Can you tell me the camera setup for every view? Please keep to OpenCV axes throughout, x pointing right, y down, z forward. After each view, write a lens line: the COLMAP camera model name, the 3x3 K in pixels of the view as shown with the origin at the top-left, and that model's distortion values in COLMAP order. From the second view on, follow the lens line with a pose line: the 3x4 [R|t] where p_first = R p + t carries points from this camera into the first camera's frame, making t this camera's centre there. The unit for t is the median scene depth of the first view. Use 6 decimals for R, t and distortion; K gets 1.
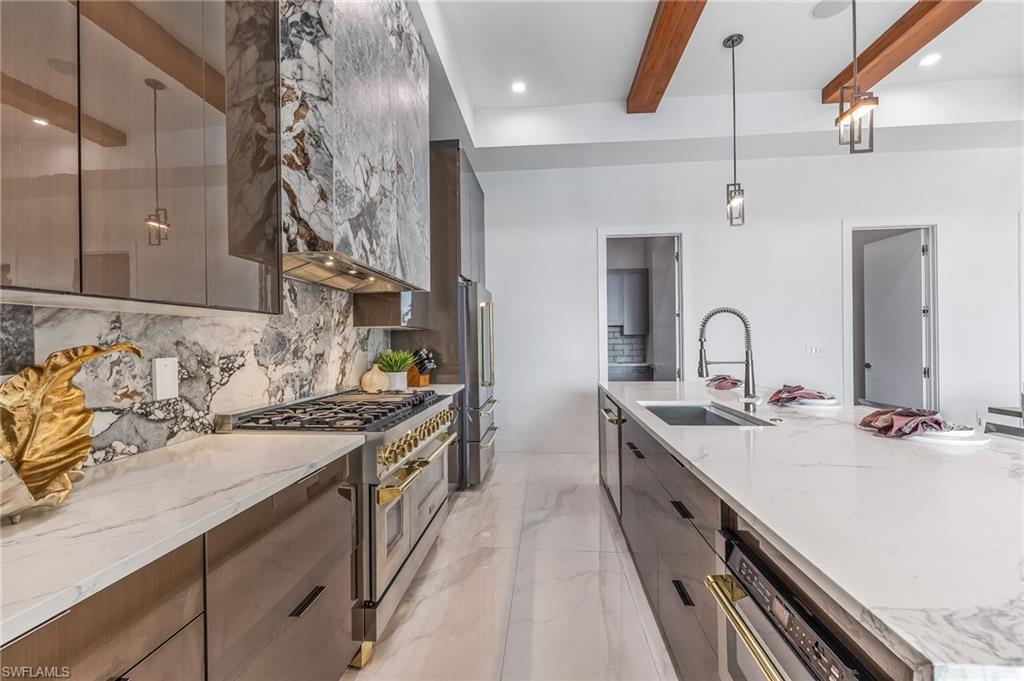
lens RADIAL K [[430.0, 0, 501.9], [0, 430.0, 342.5], [0, 0, 1]] dist [-0.001914, -0.000859]
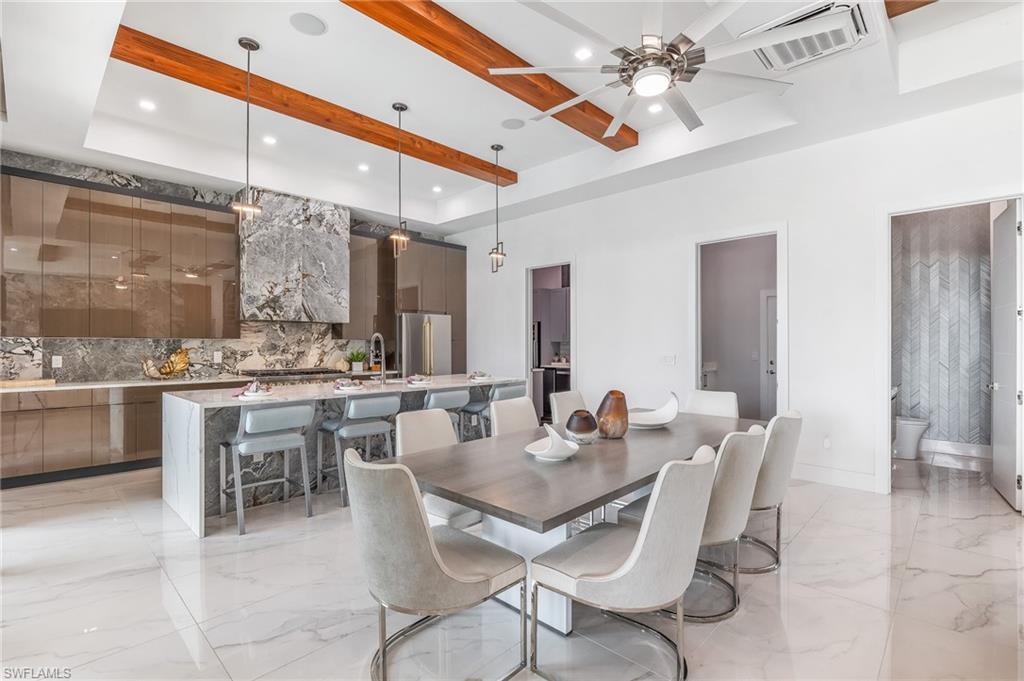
lens RADIAL K [[487.6, 0, 521.8], [0, 487.6, 341.7], [0, 0, 1]] dist [-0.014977, 0.005521]
pose [[0.778086, 0.008313, -0.628102, 2.769046], [-0.010232, 0.999947, 0.000560, -0.054400], [0.628074, 0.005991, 0.778130, -0.412008]]
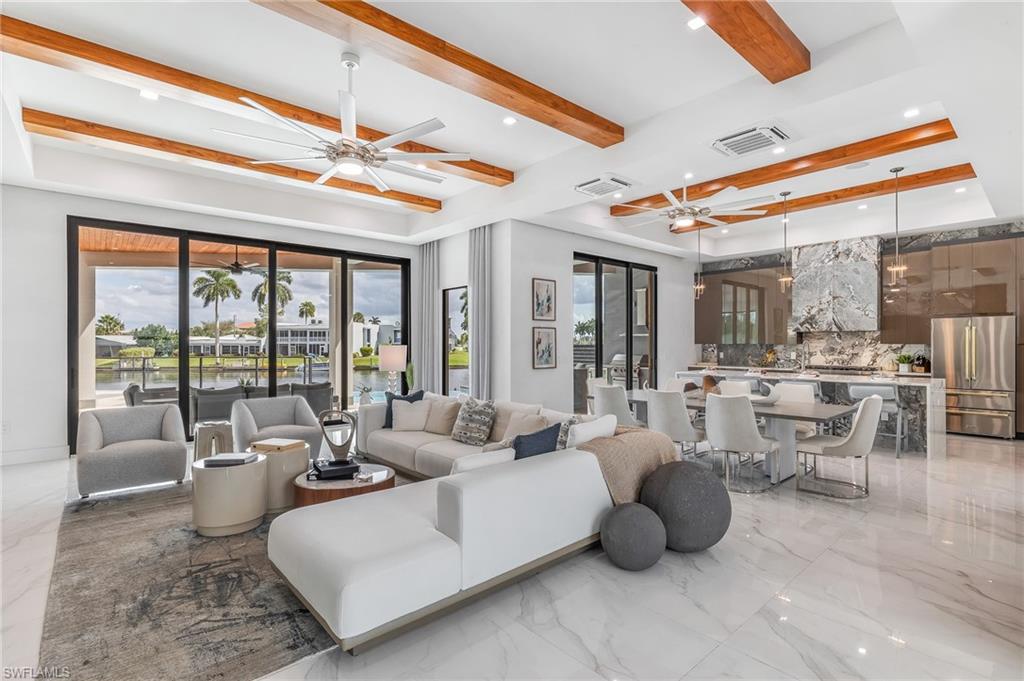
lens RADIAL K [[487.6, 0, 501.7], [0, 487.6, 347.5], [0, 0, 1]] dist [-0.014977, 0.005521]
pose [[-0.697170, 0.011016, -0.716821, 4.835990], [0.002434, 0.999913, 0.012998, -0.086625], [0.716902, 0.007317, -0.697136, 2.011385]]
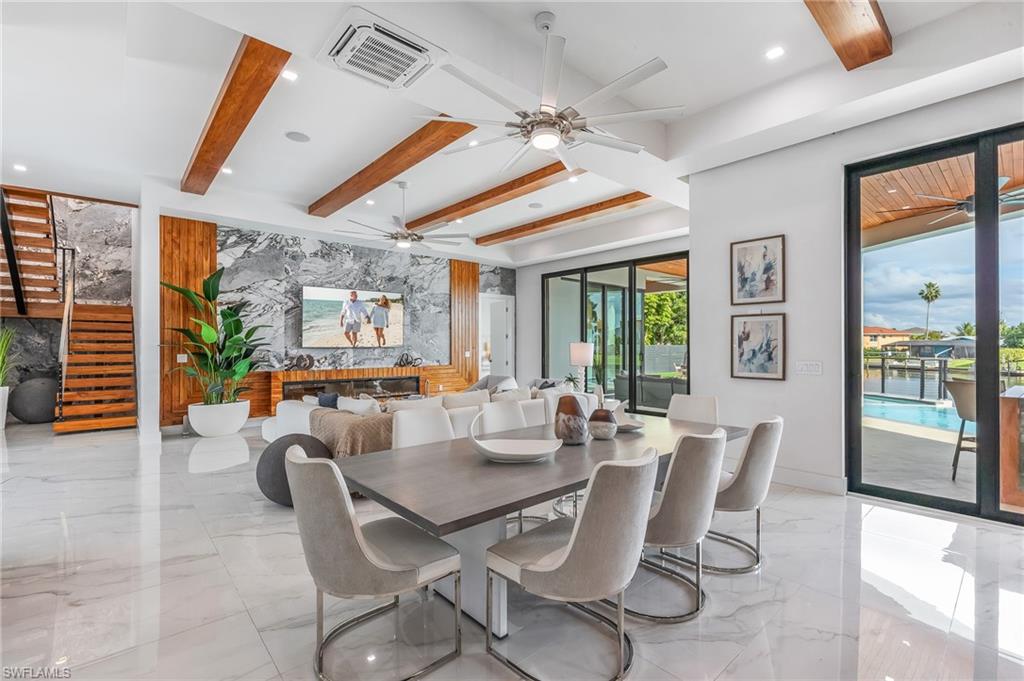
lens RADIAL K [[449.8, 0, 506.4], [0, 449.8, 343.6], [0, 0, 1]] dist [-0.013411, 0.001829]
pose [[-0.725434, 0.007126, 0.688255, 1.271601], [0.004573, 0.999974, -0.005534, -0.041208], [-0.688277, -0.000867, -0.725448, 2.064744]]
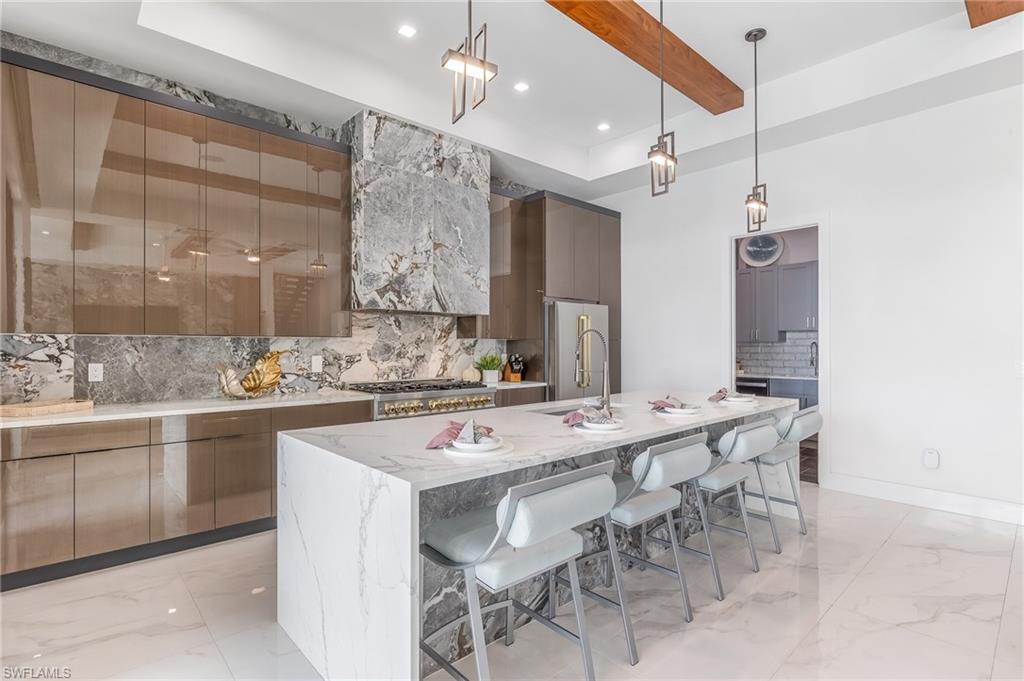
lens RADIAL K [[487.6, 0, 506.8], [0, 487.6, 343.5], [0, 0, 1]] dist [-0.014977, 0.005521]
pose [[0.738290, 0.009297, -0.674419, 1.410295], [-0.009524, 0.999949, 0.003359, -0.039362], [0.674416, 0.003944, 0.738341, -0.241875]]
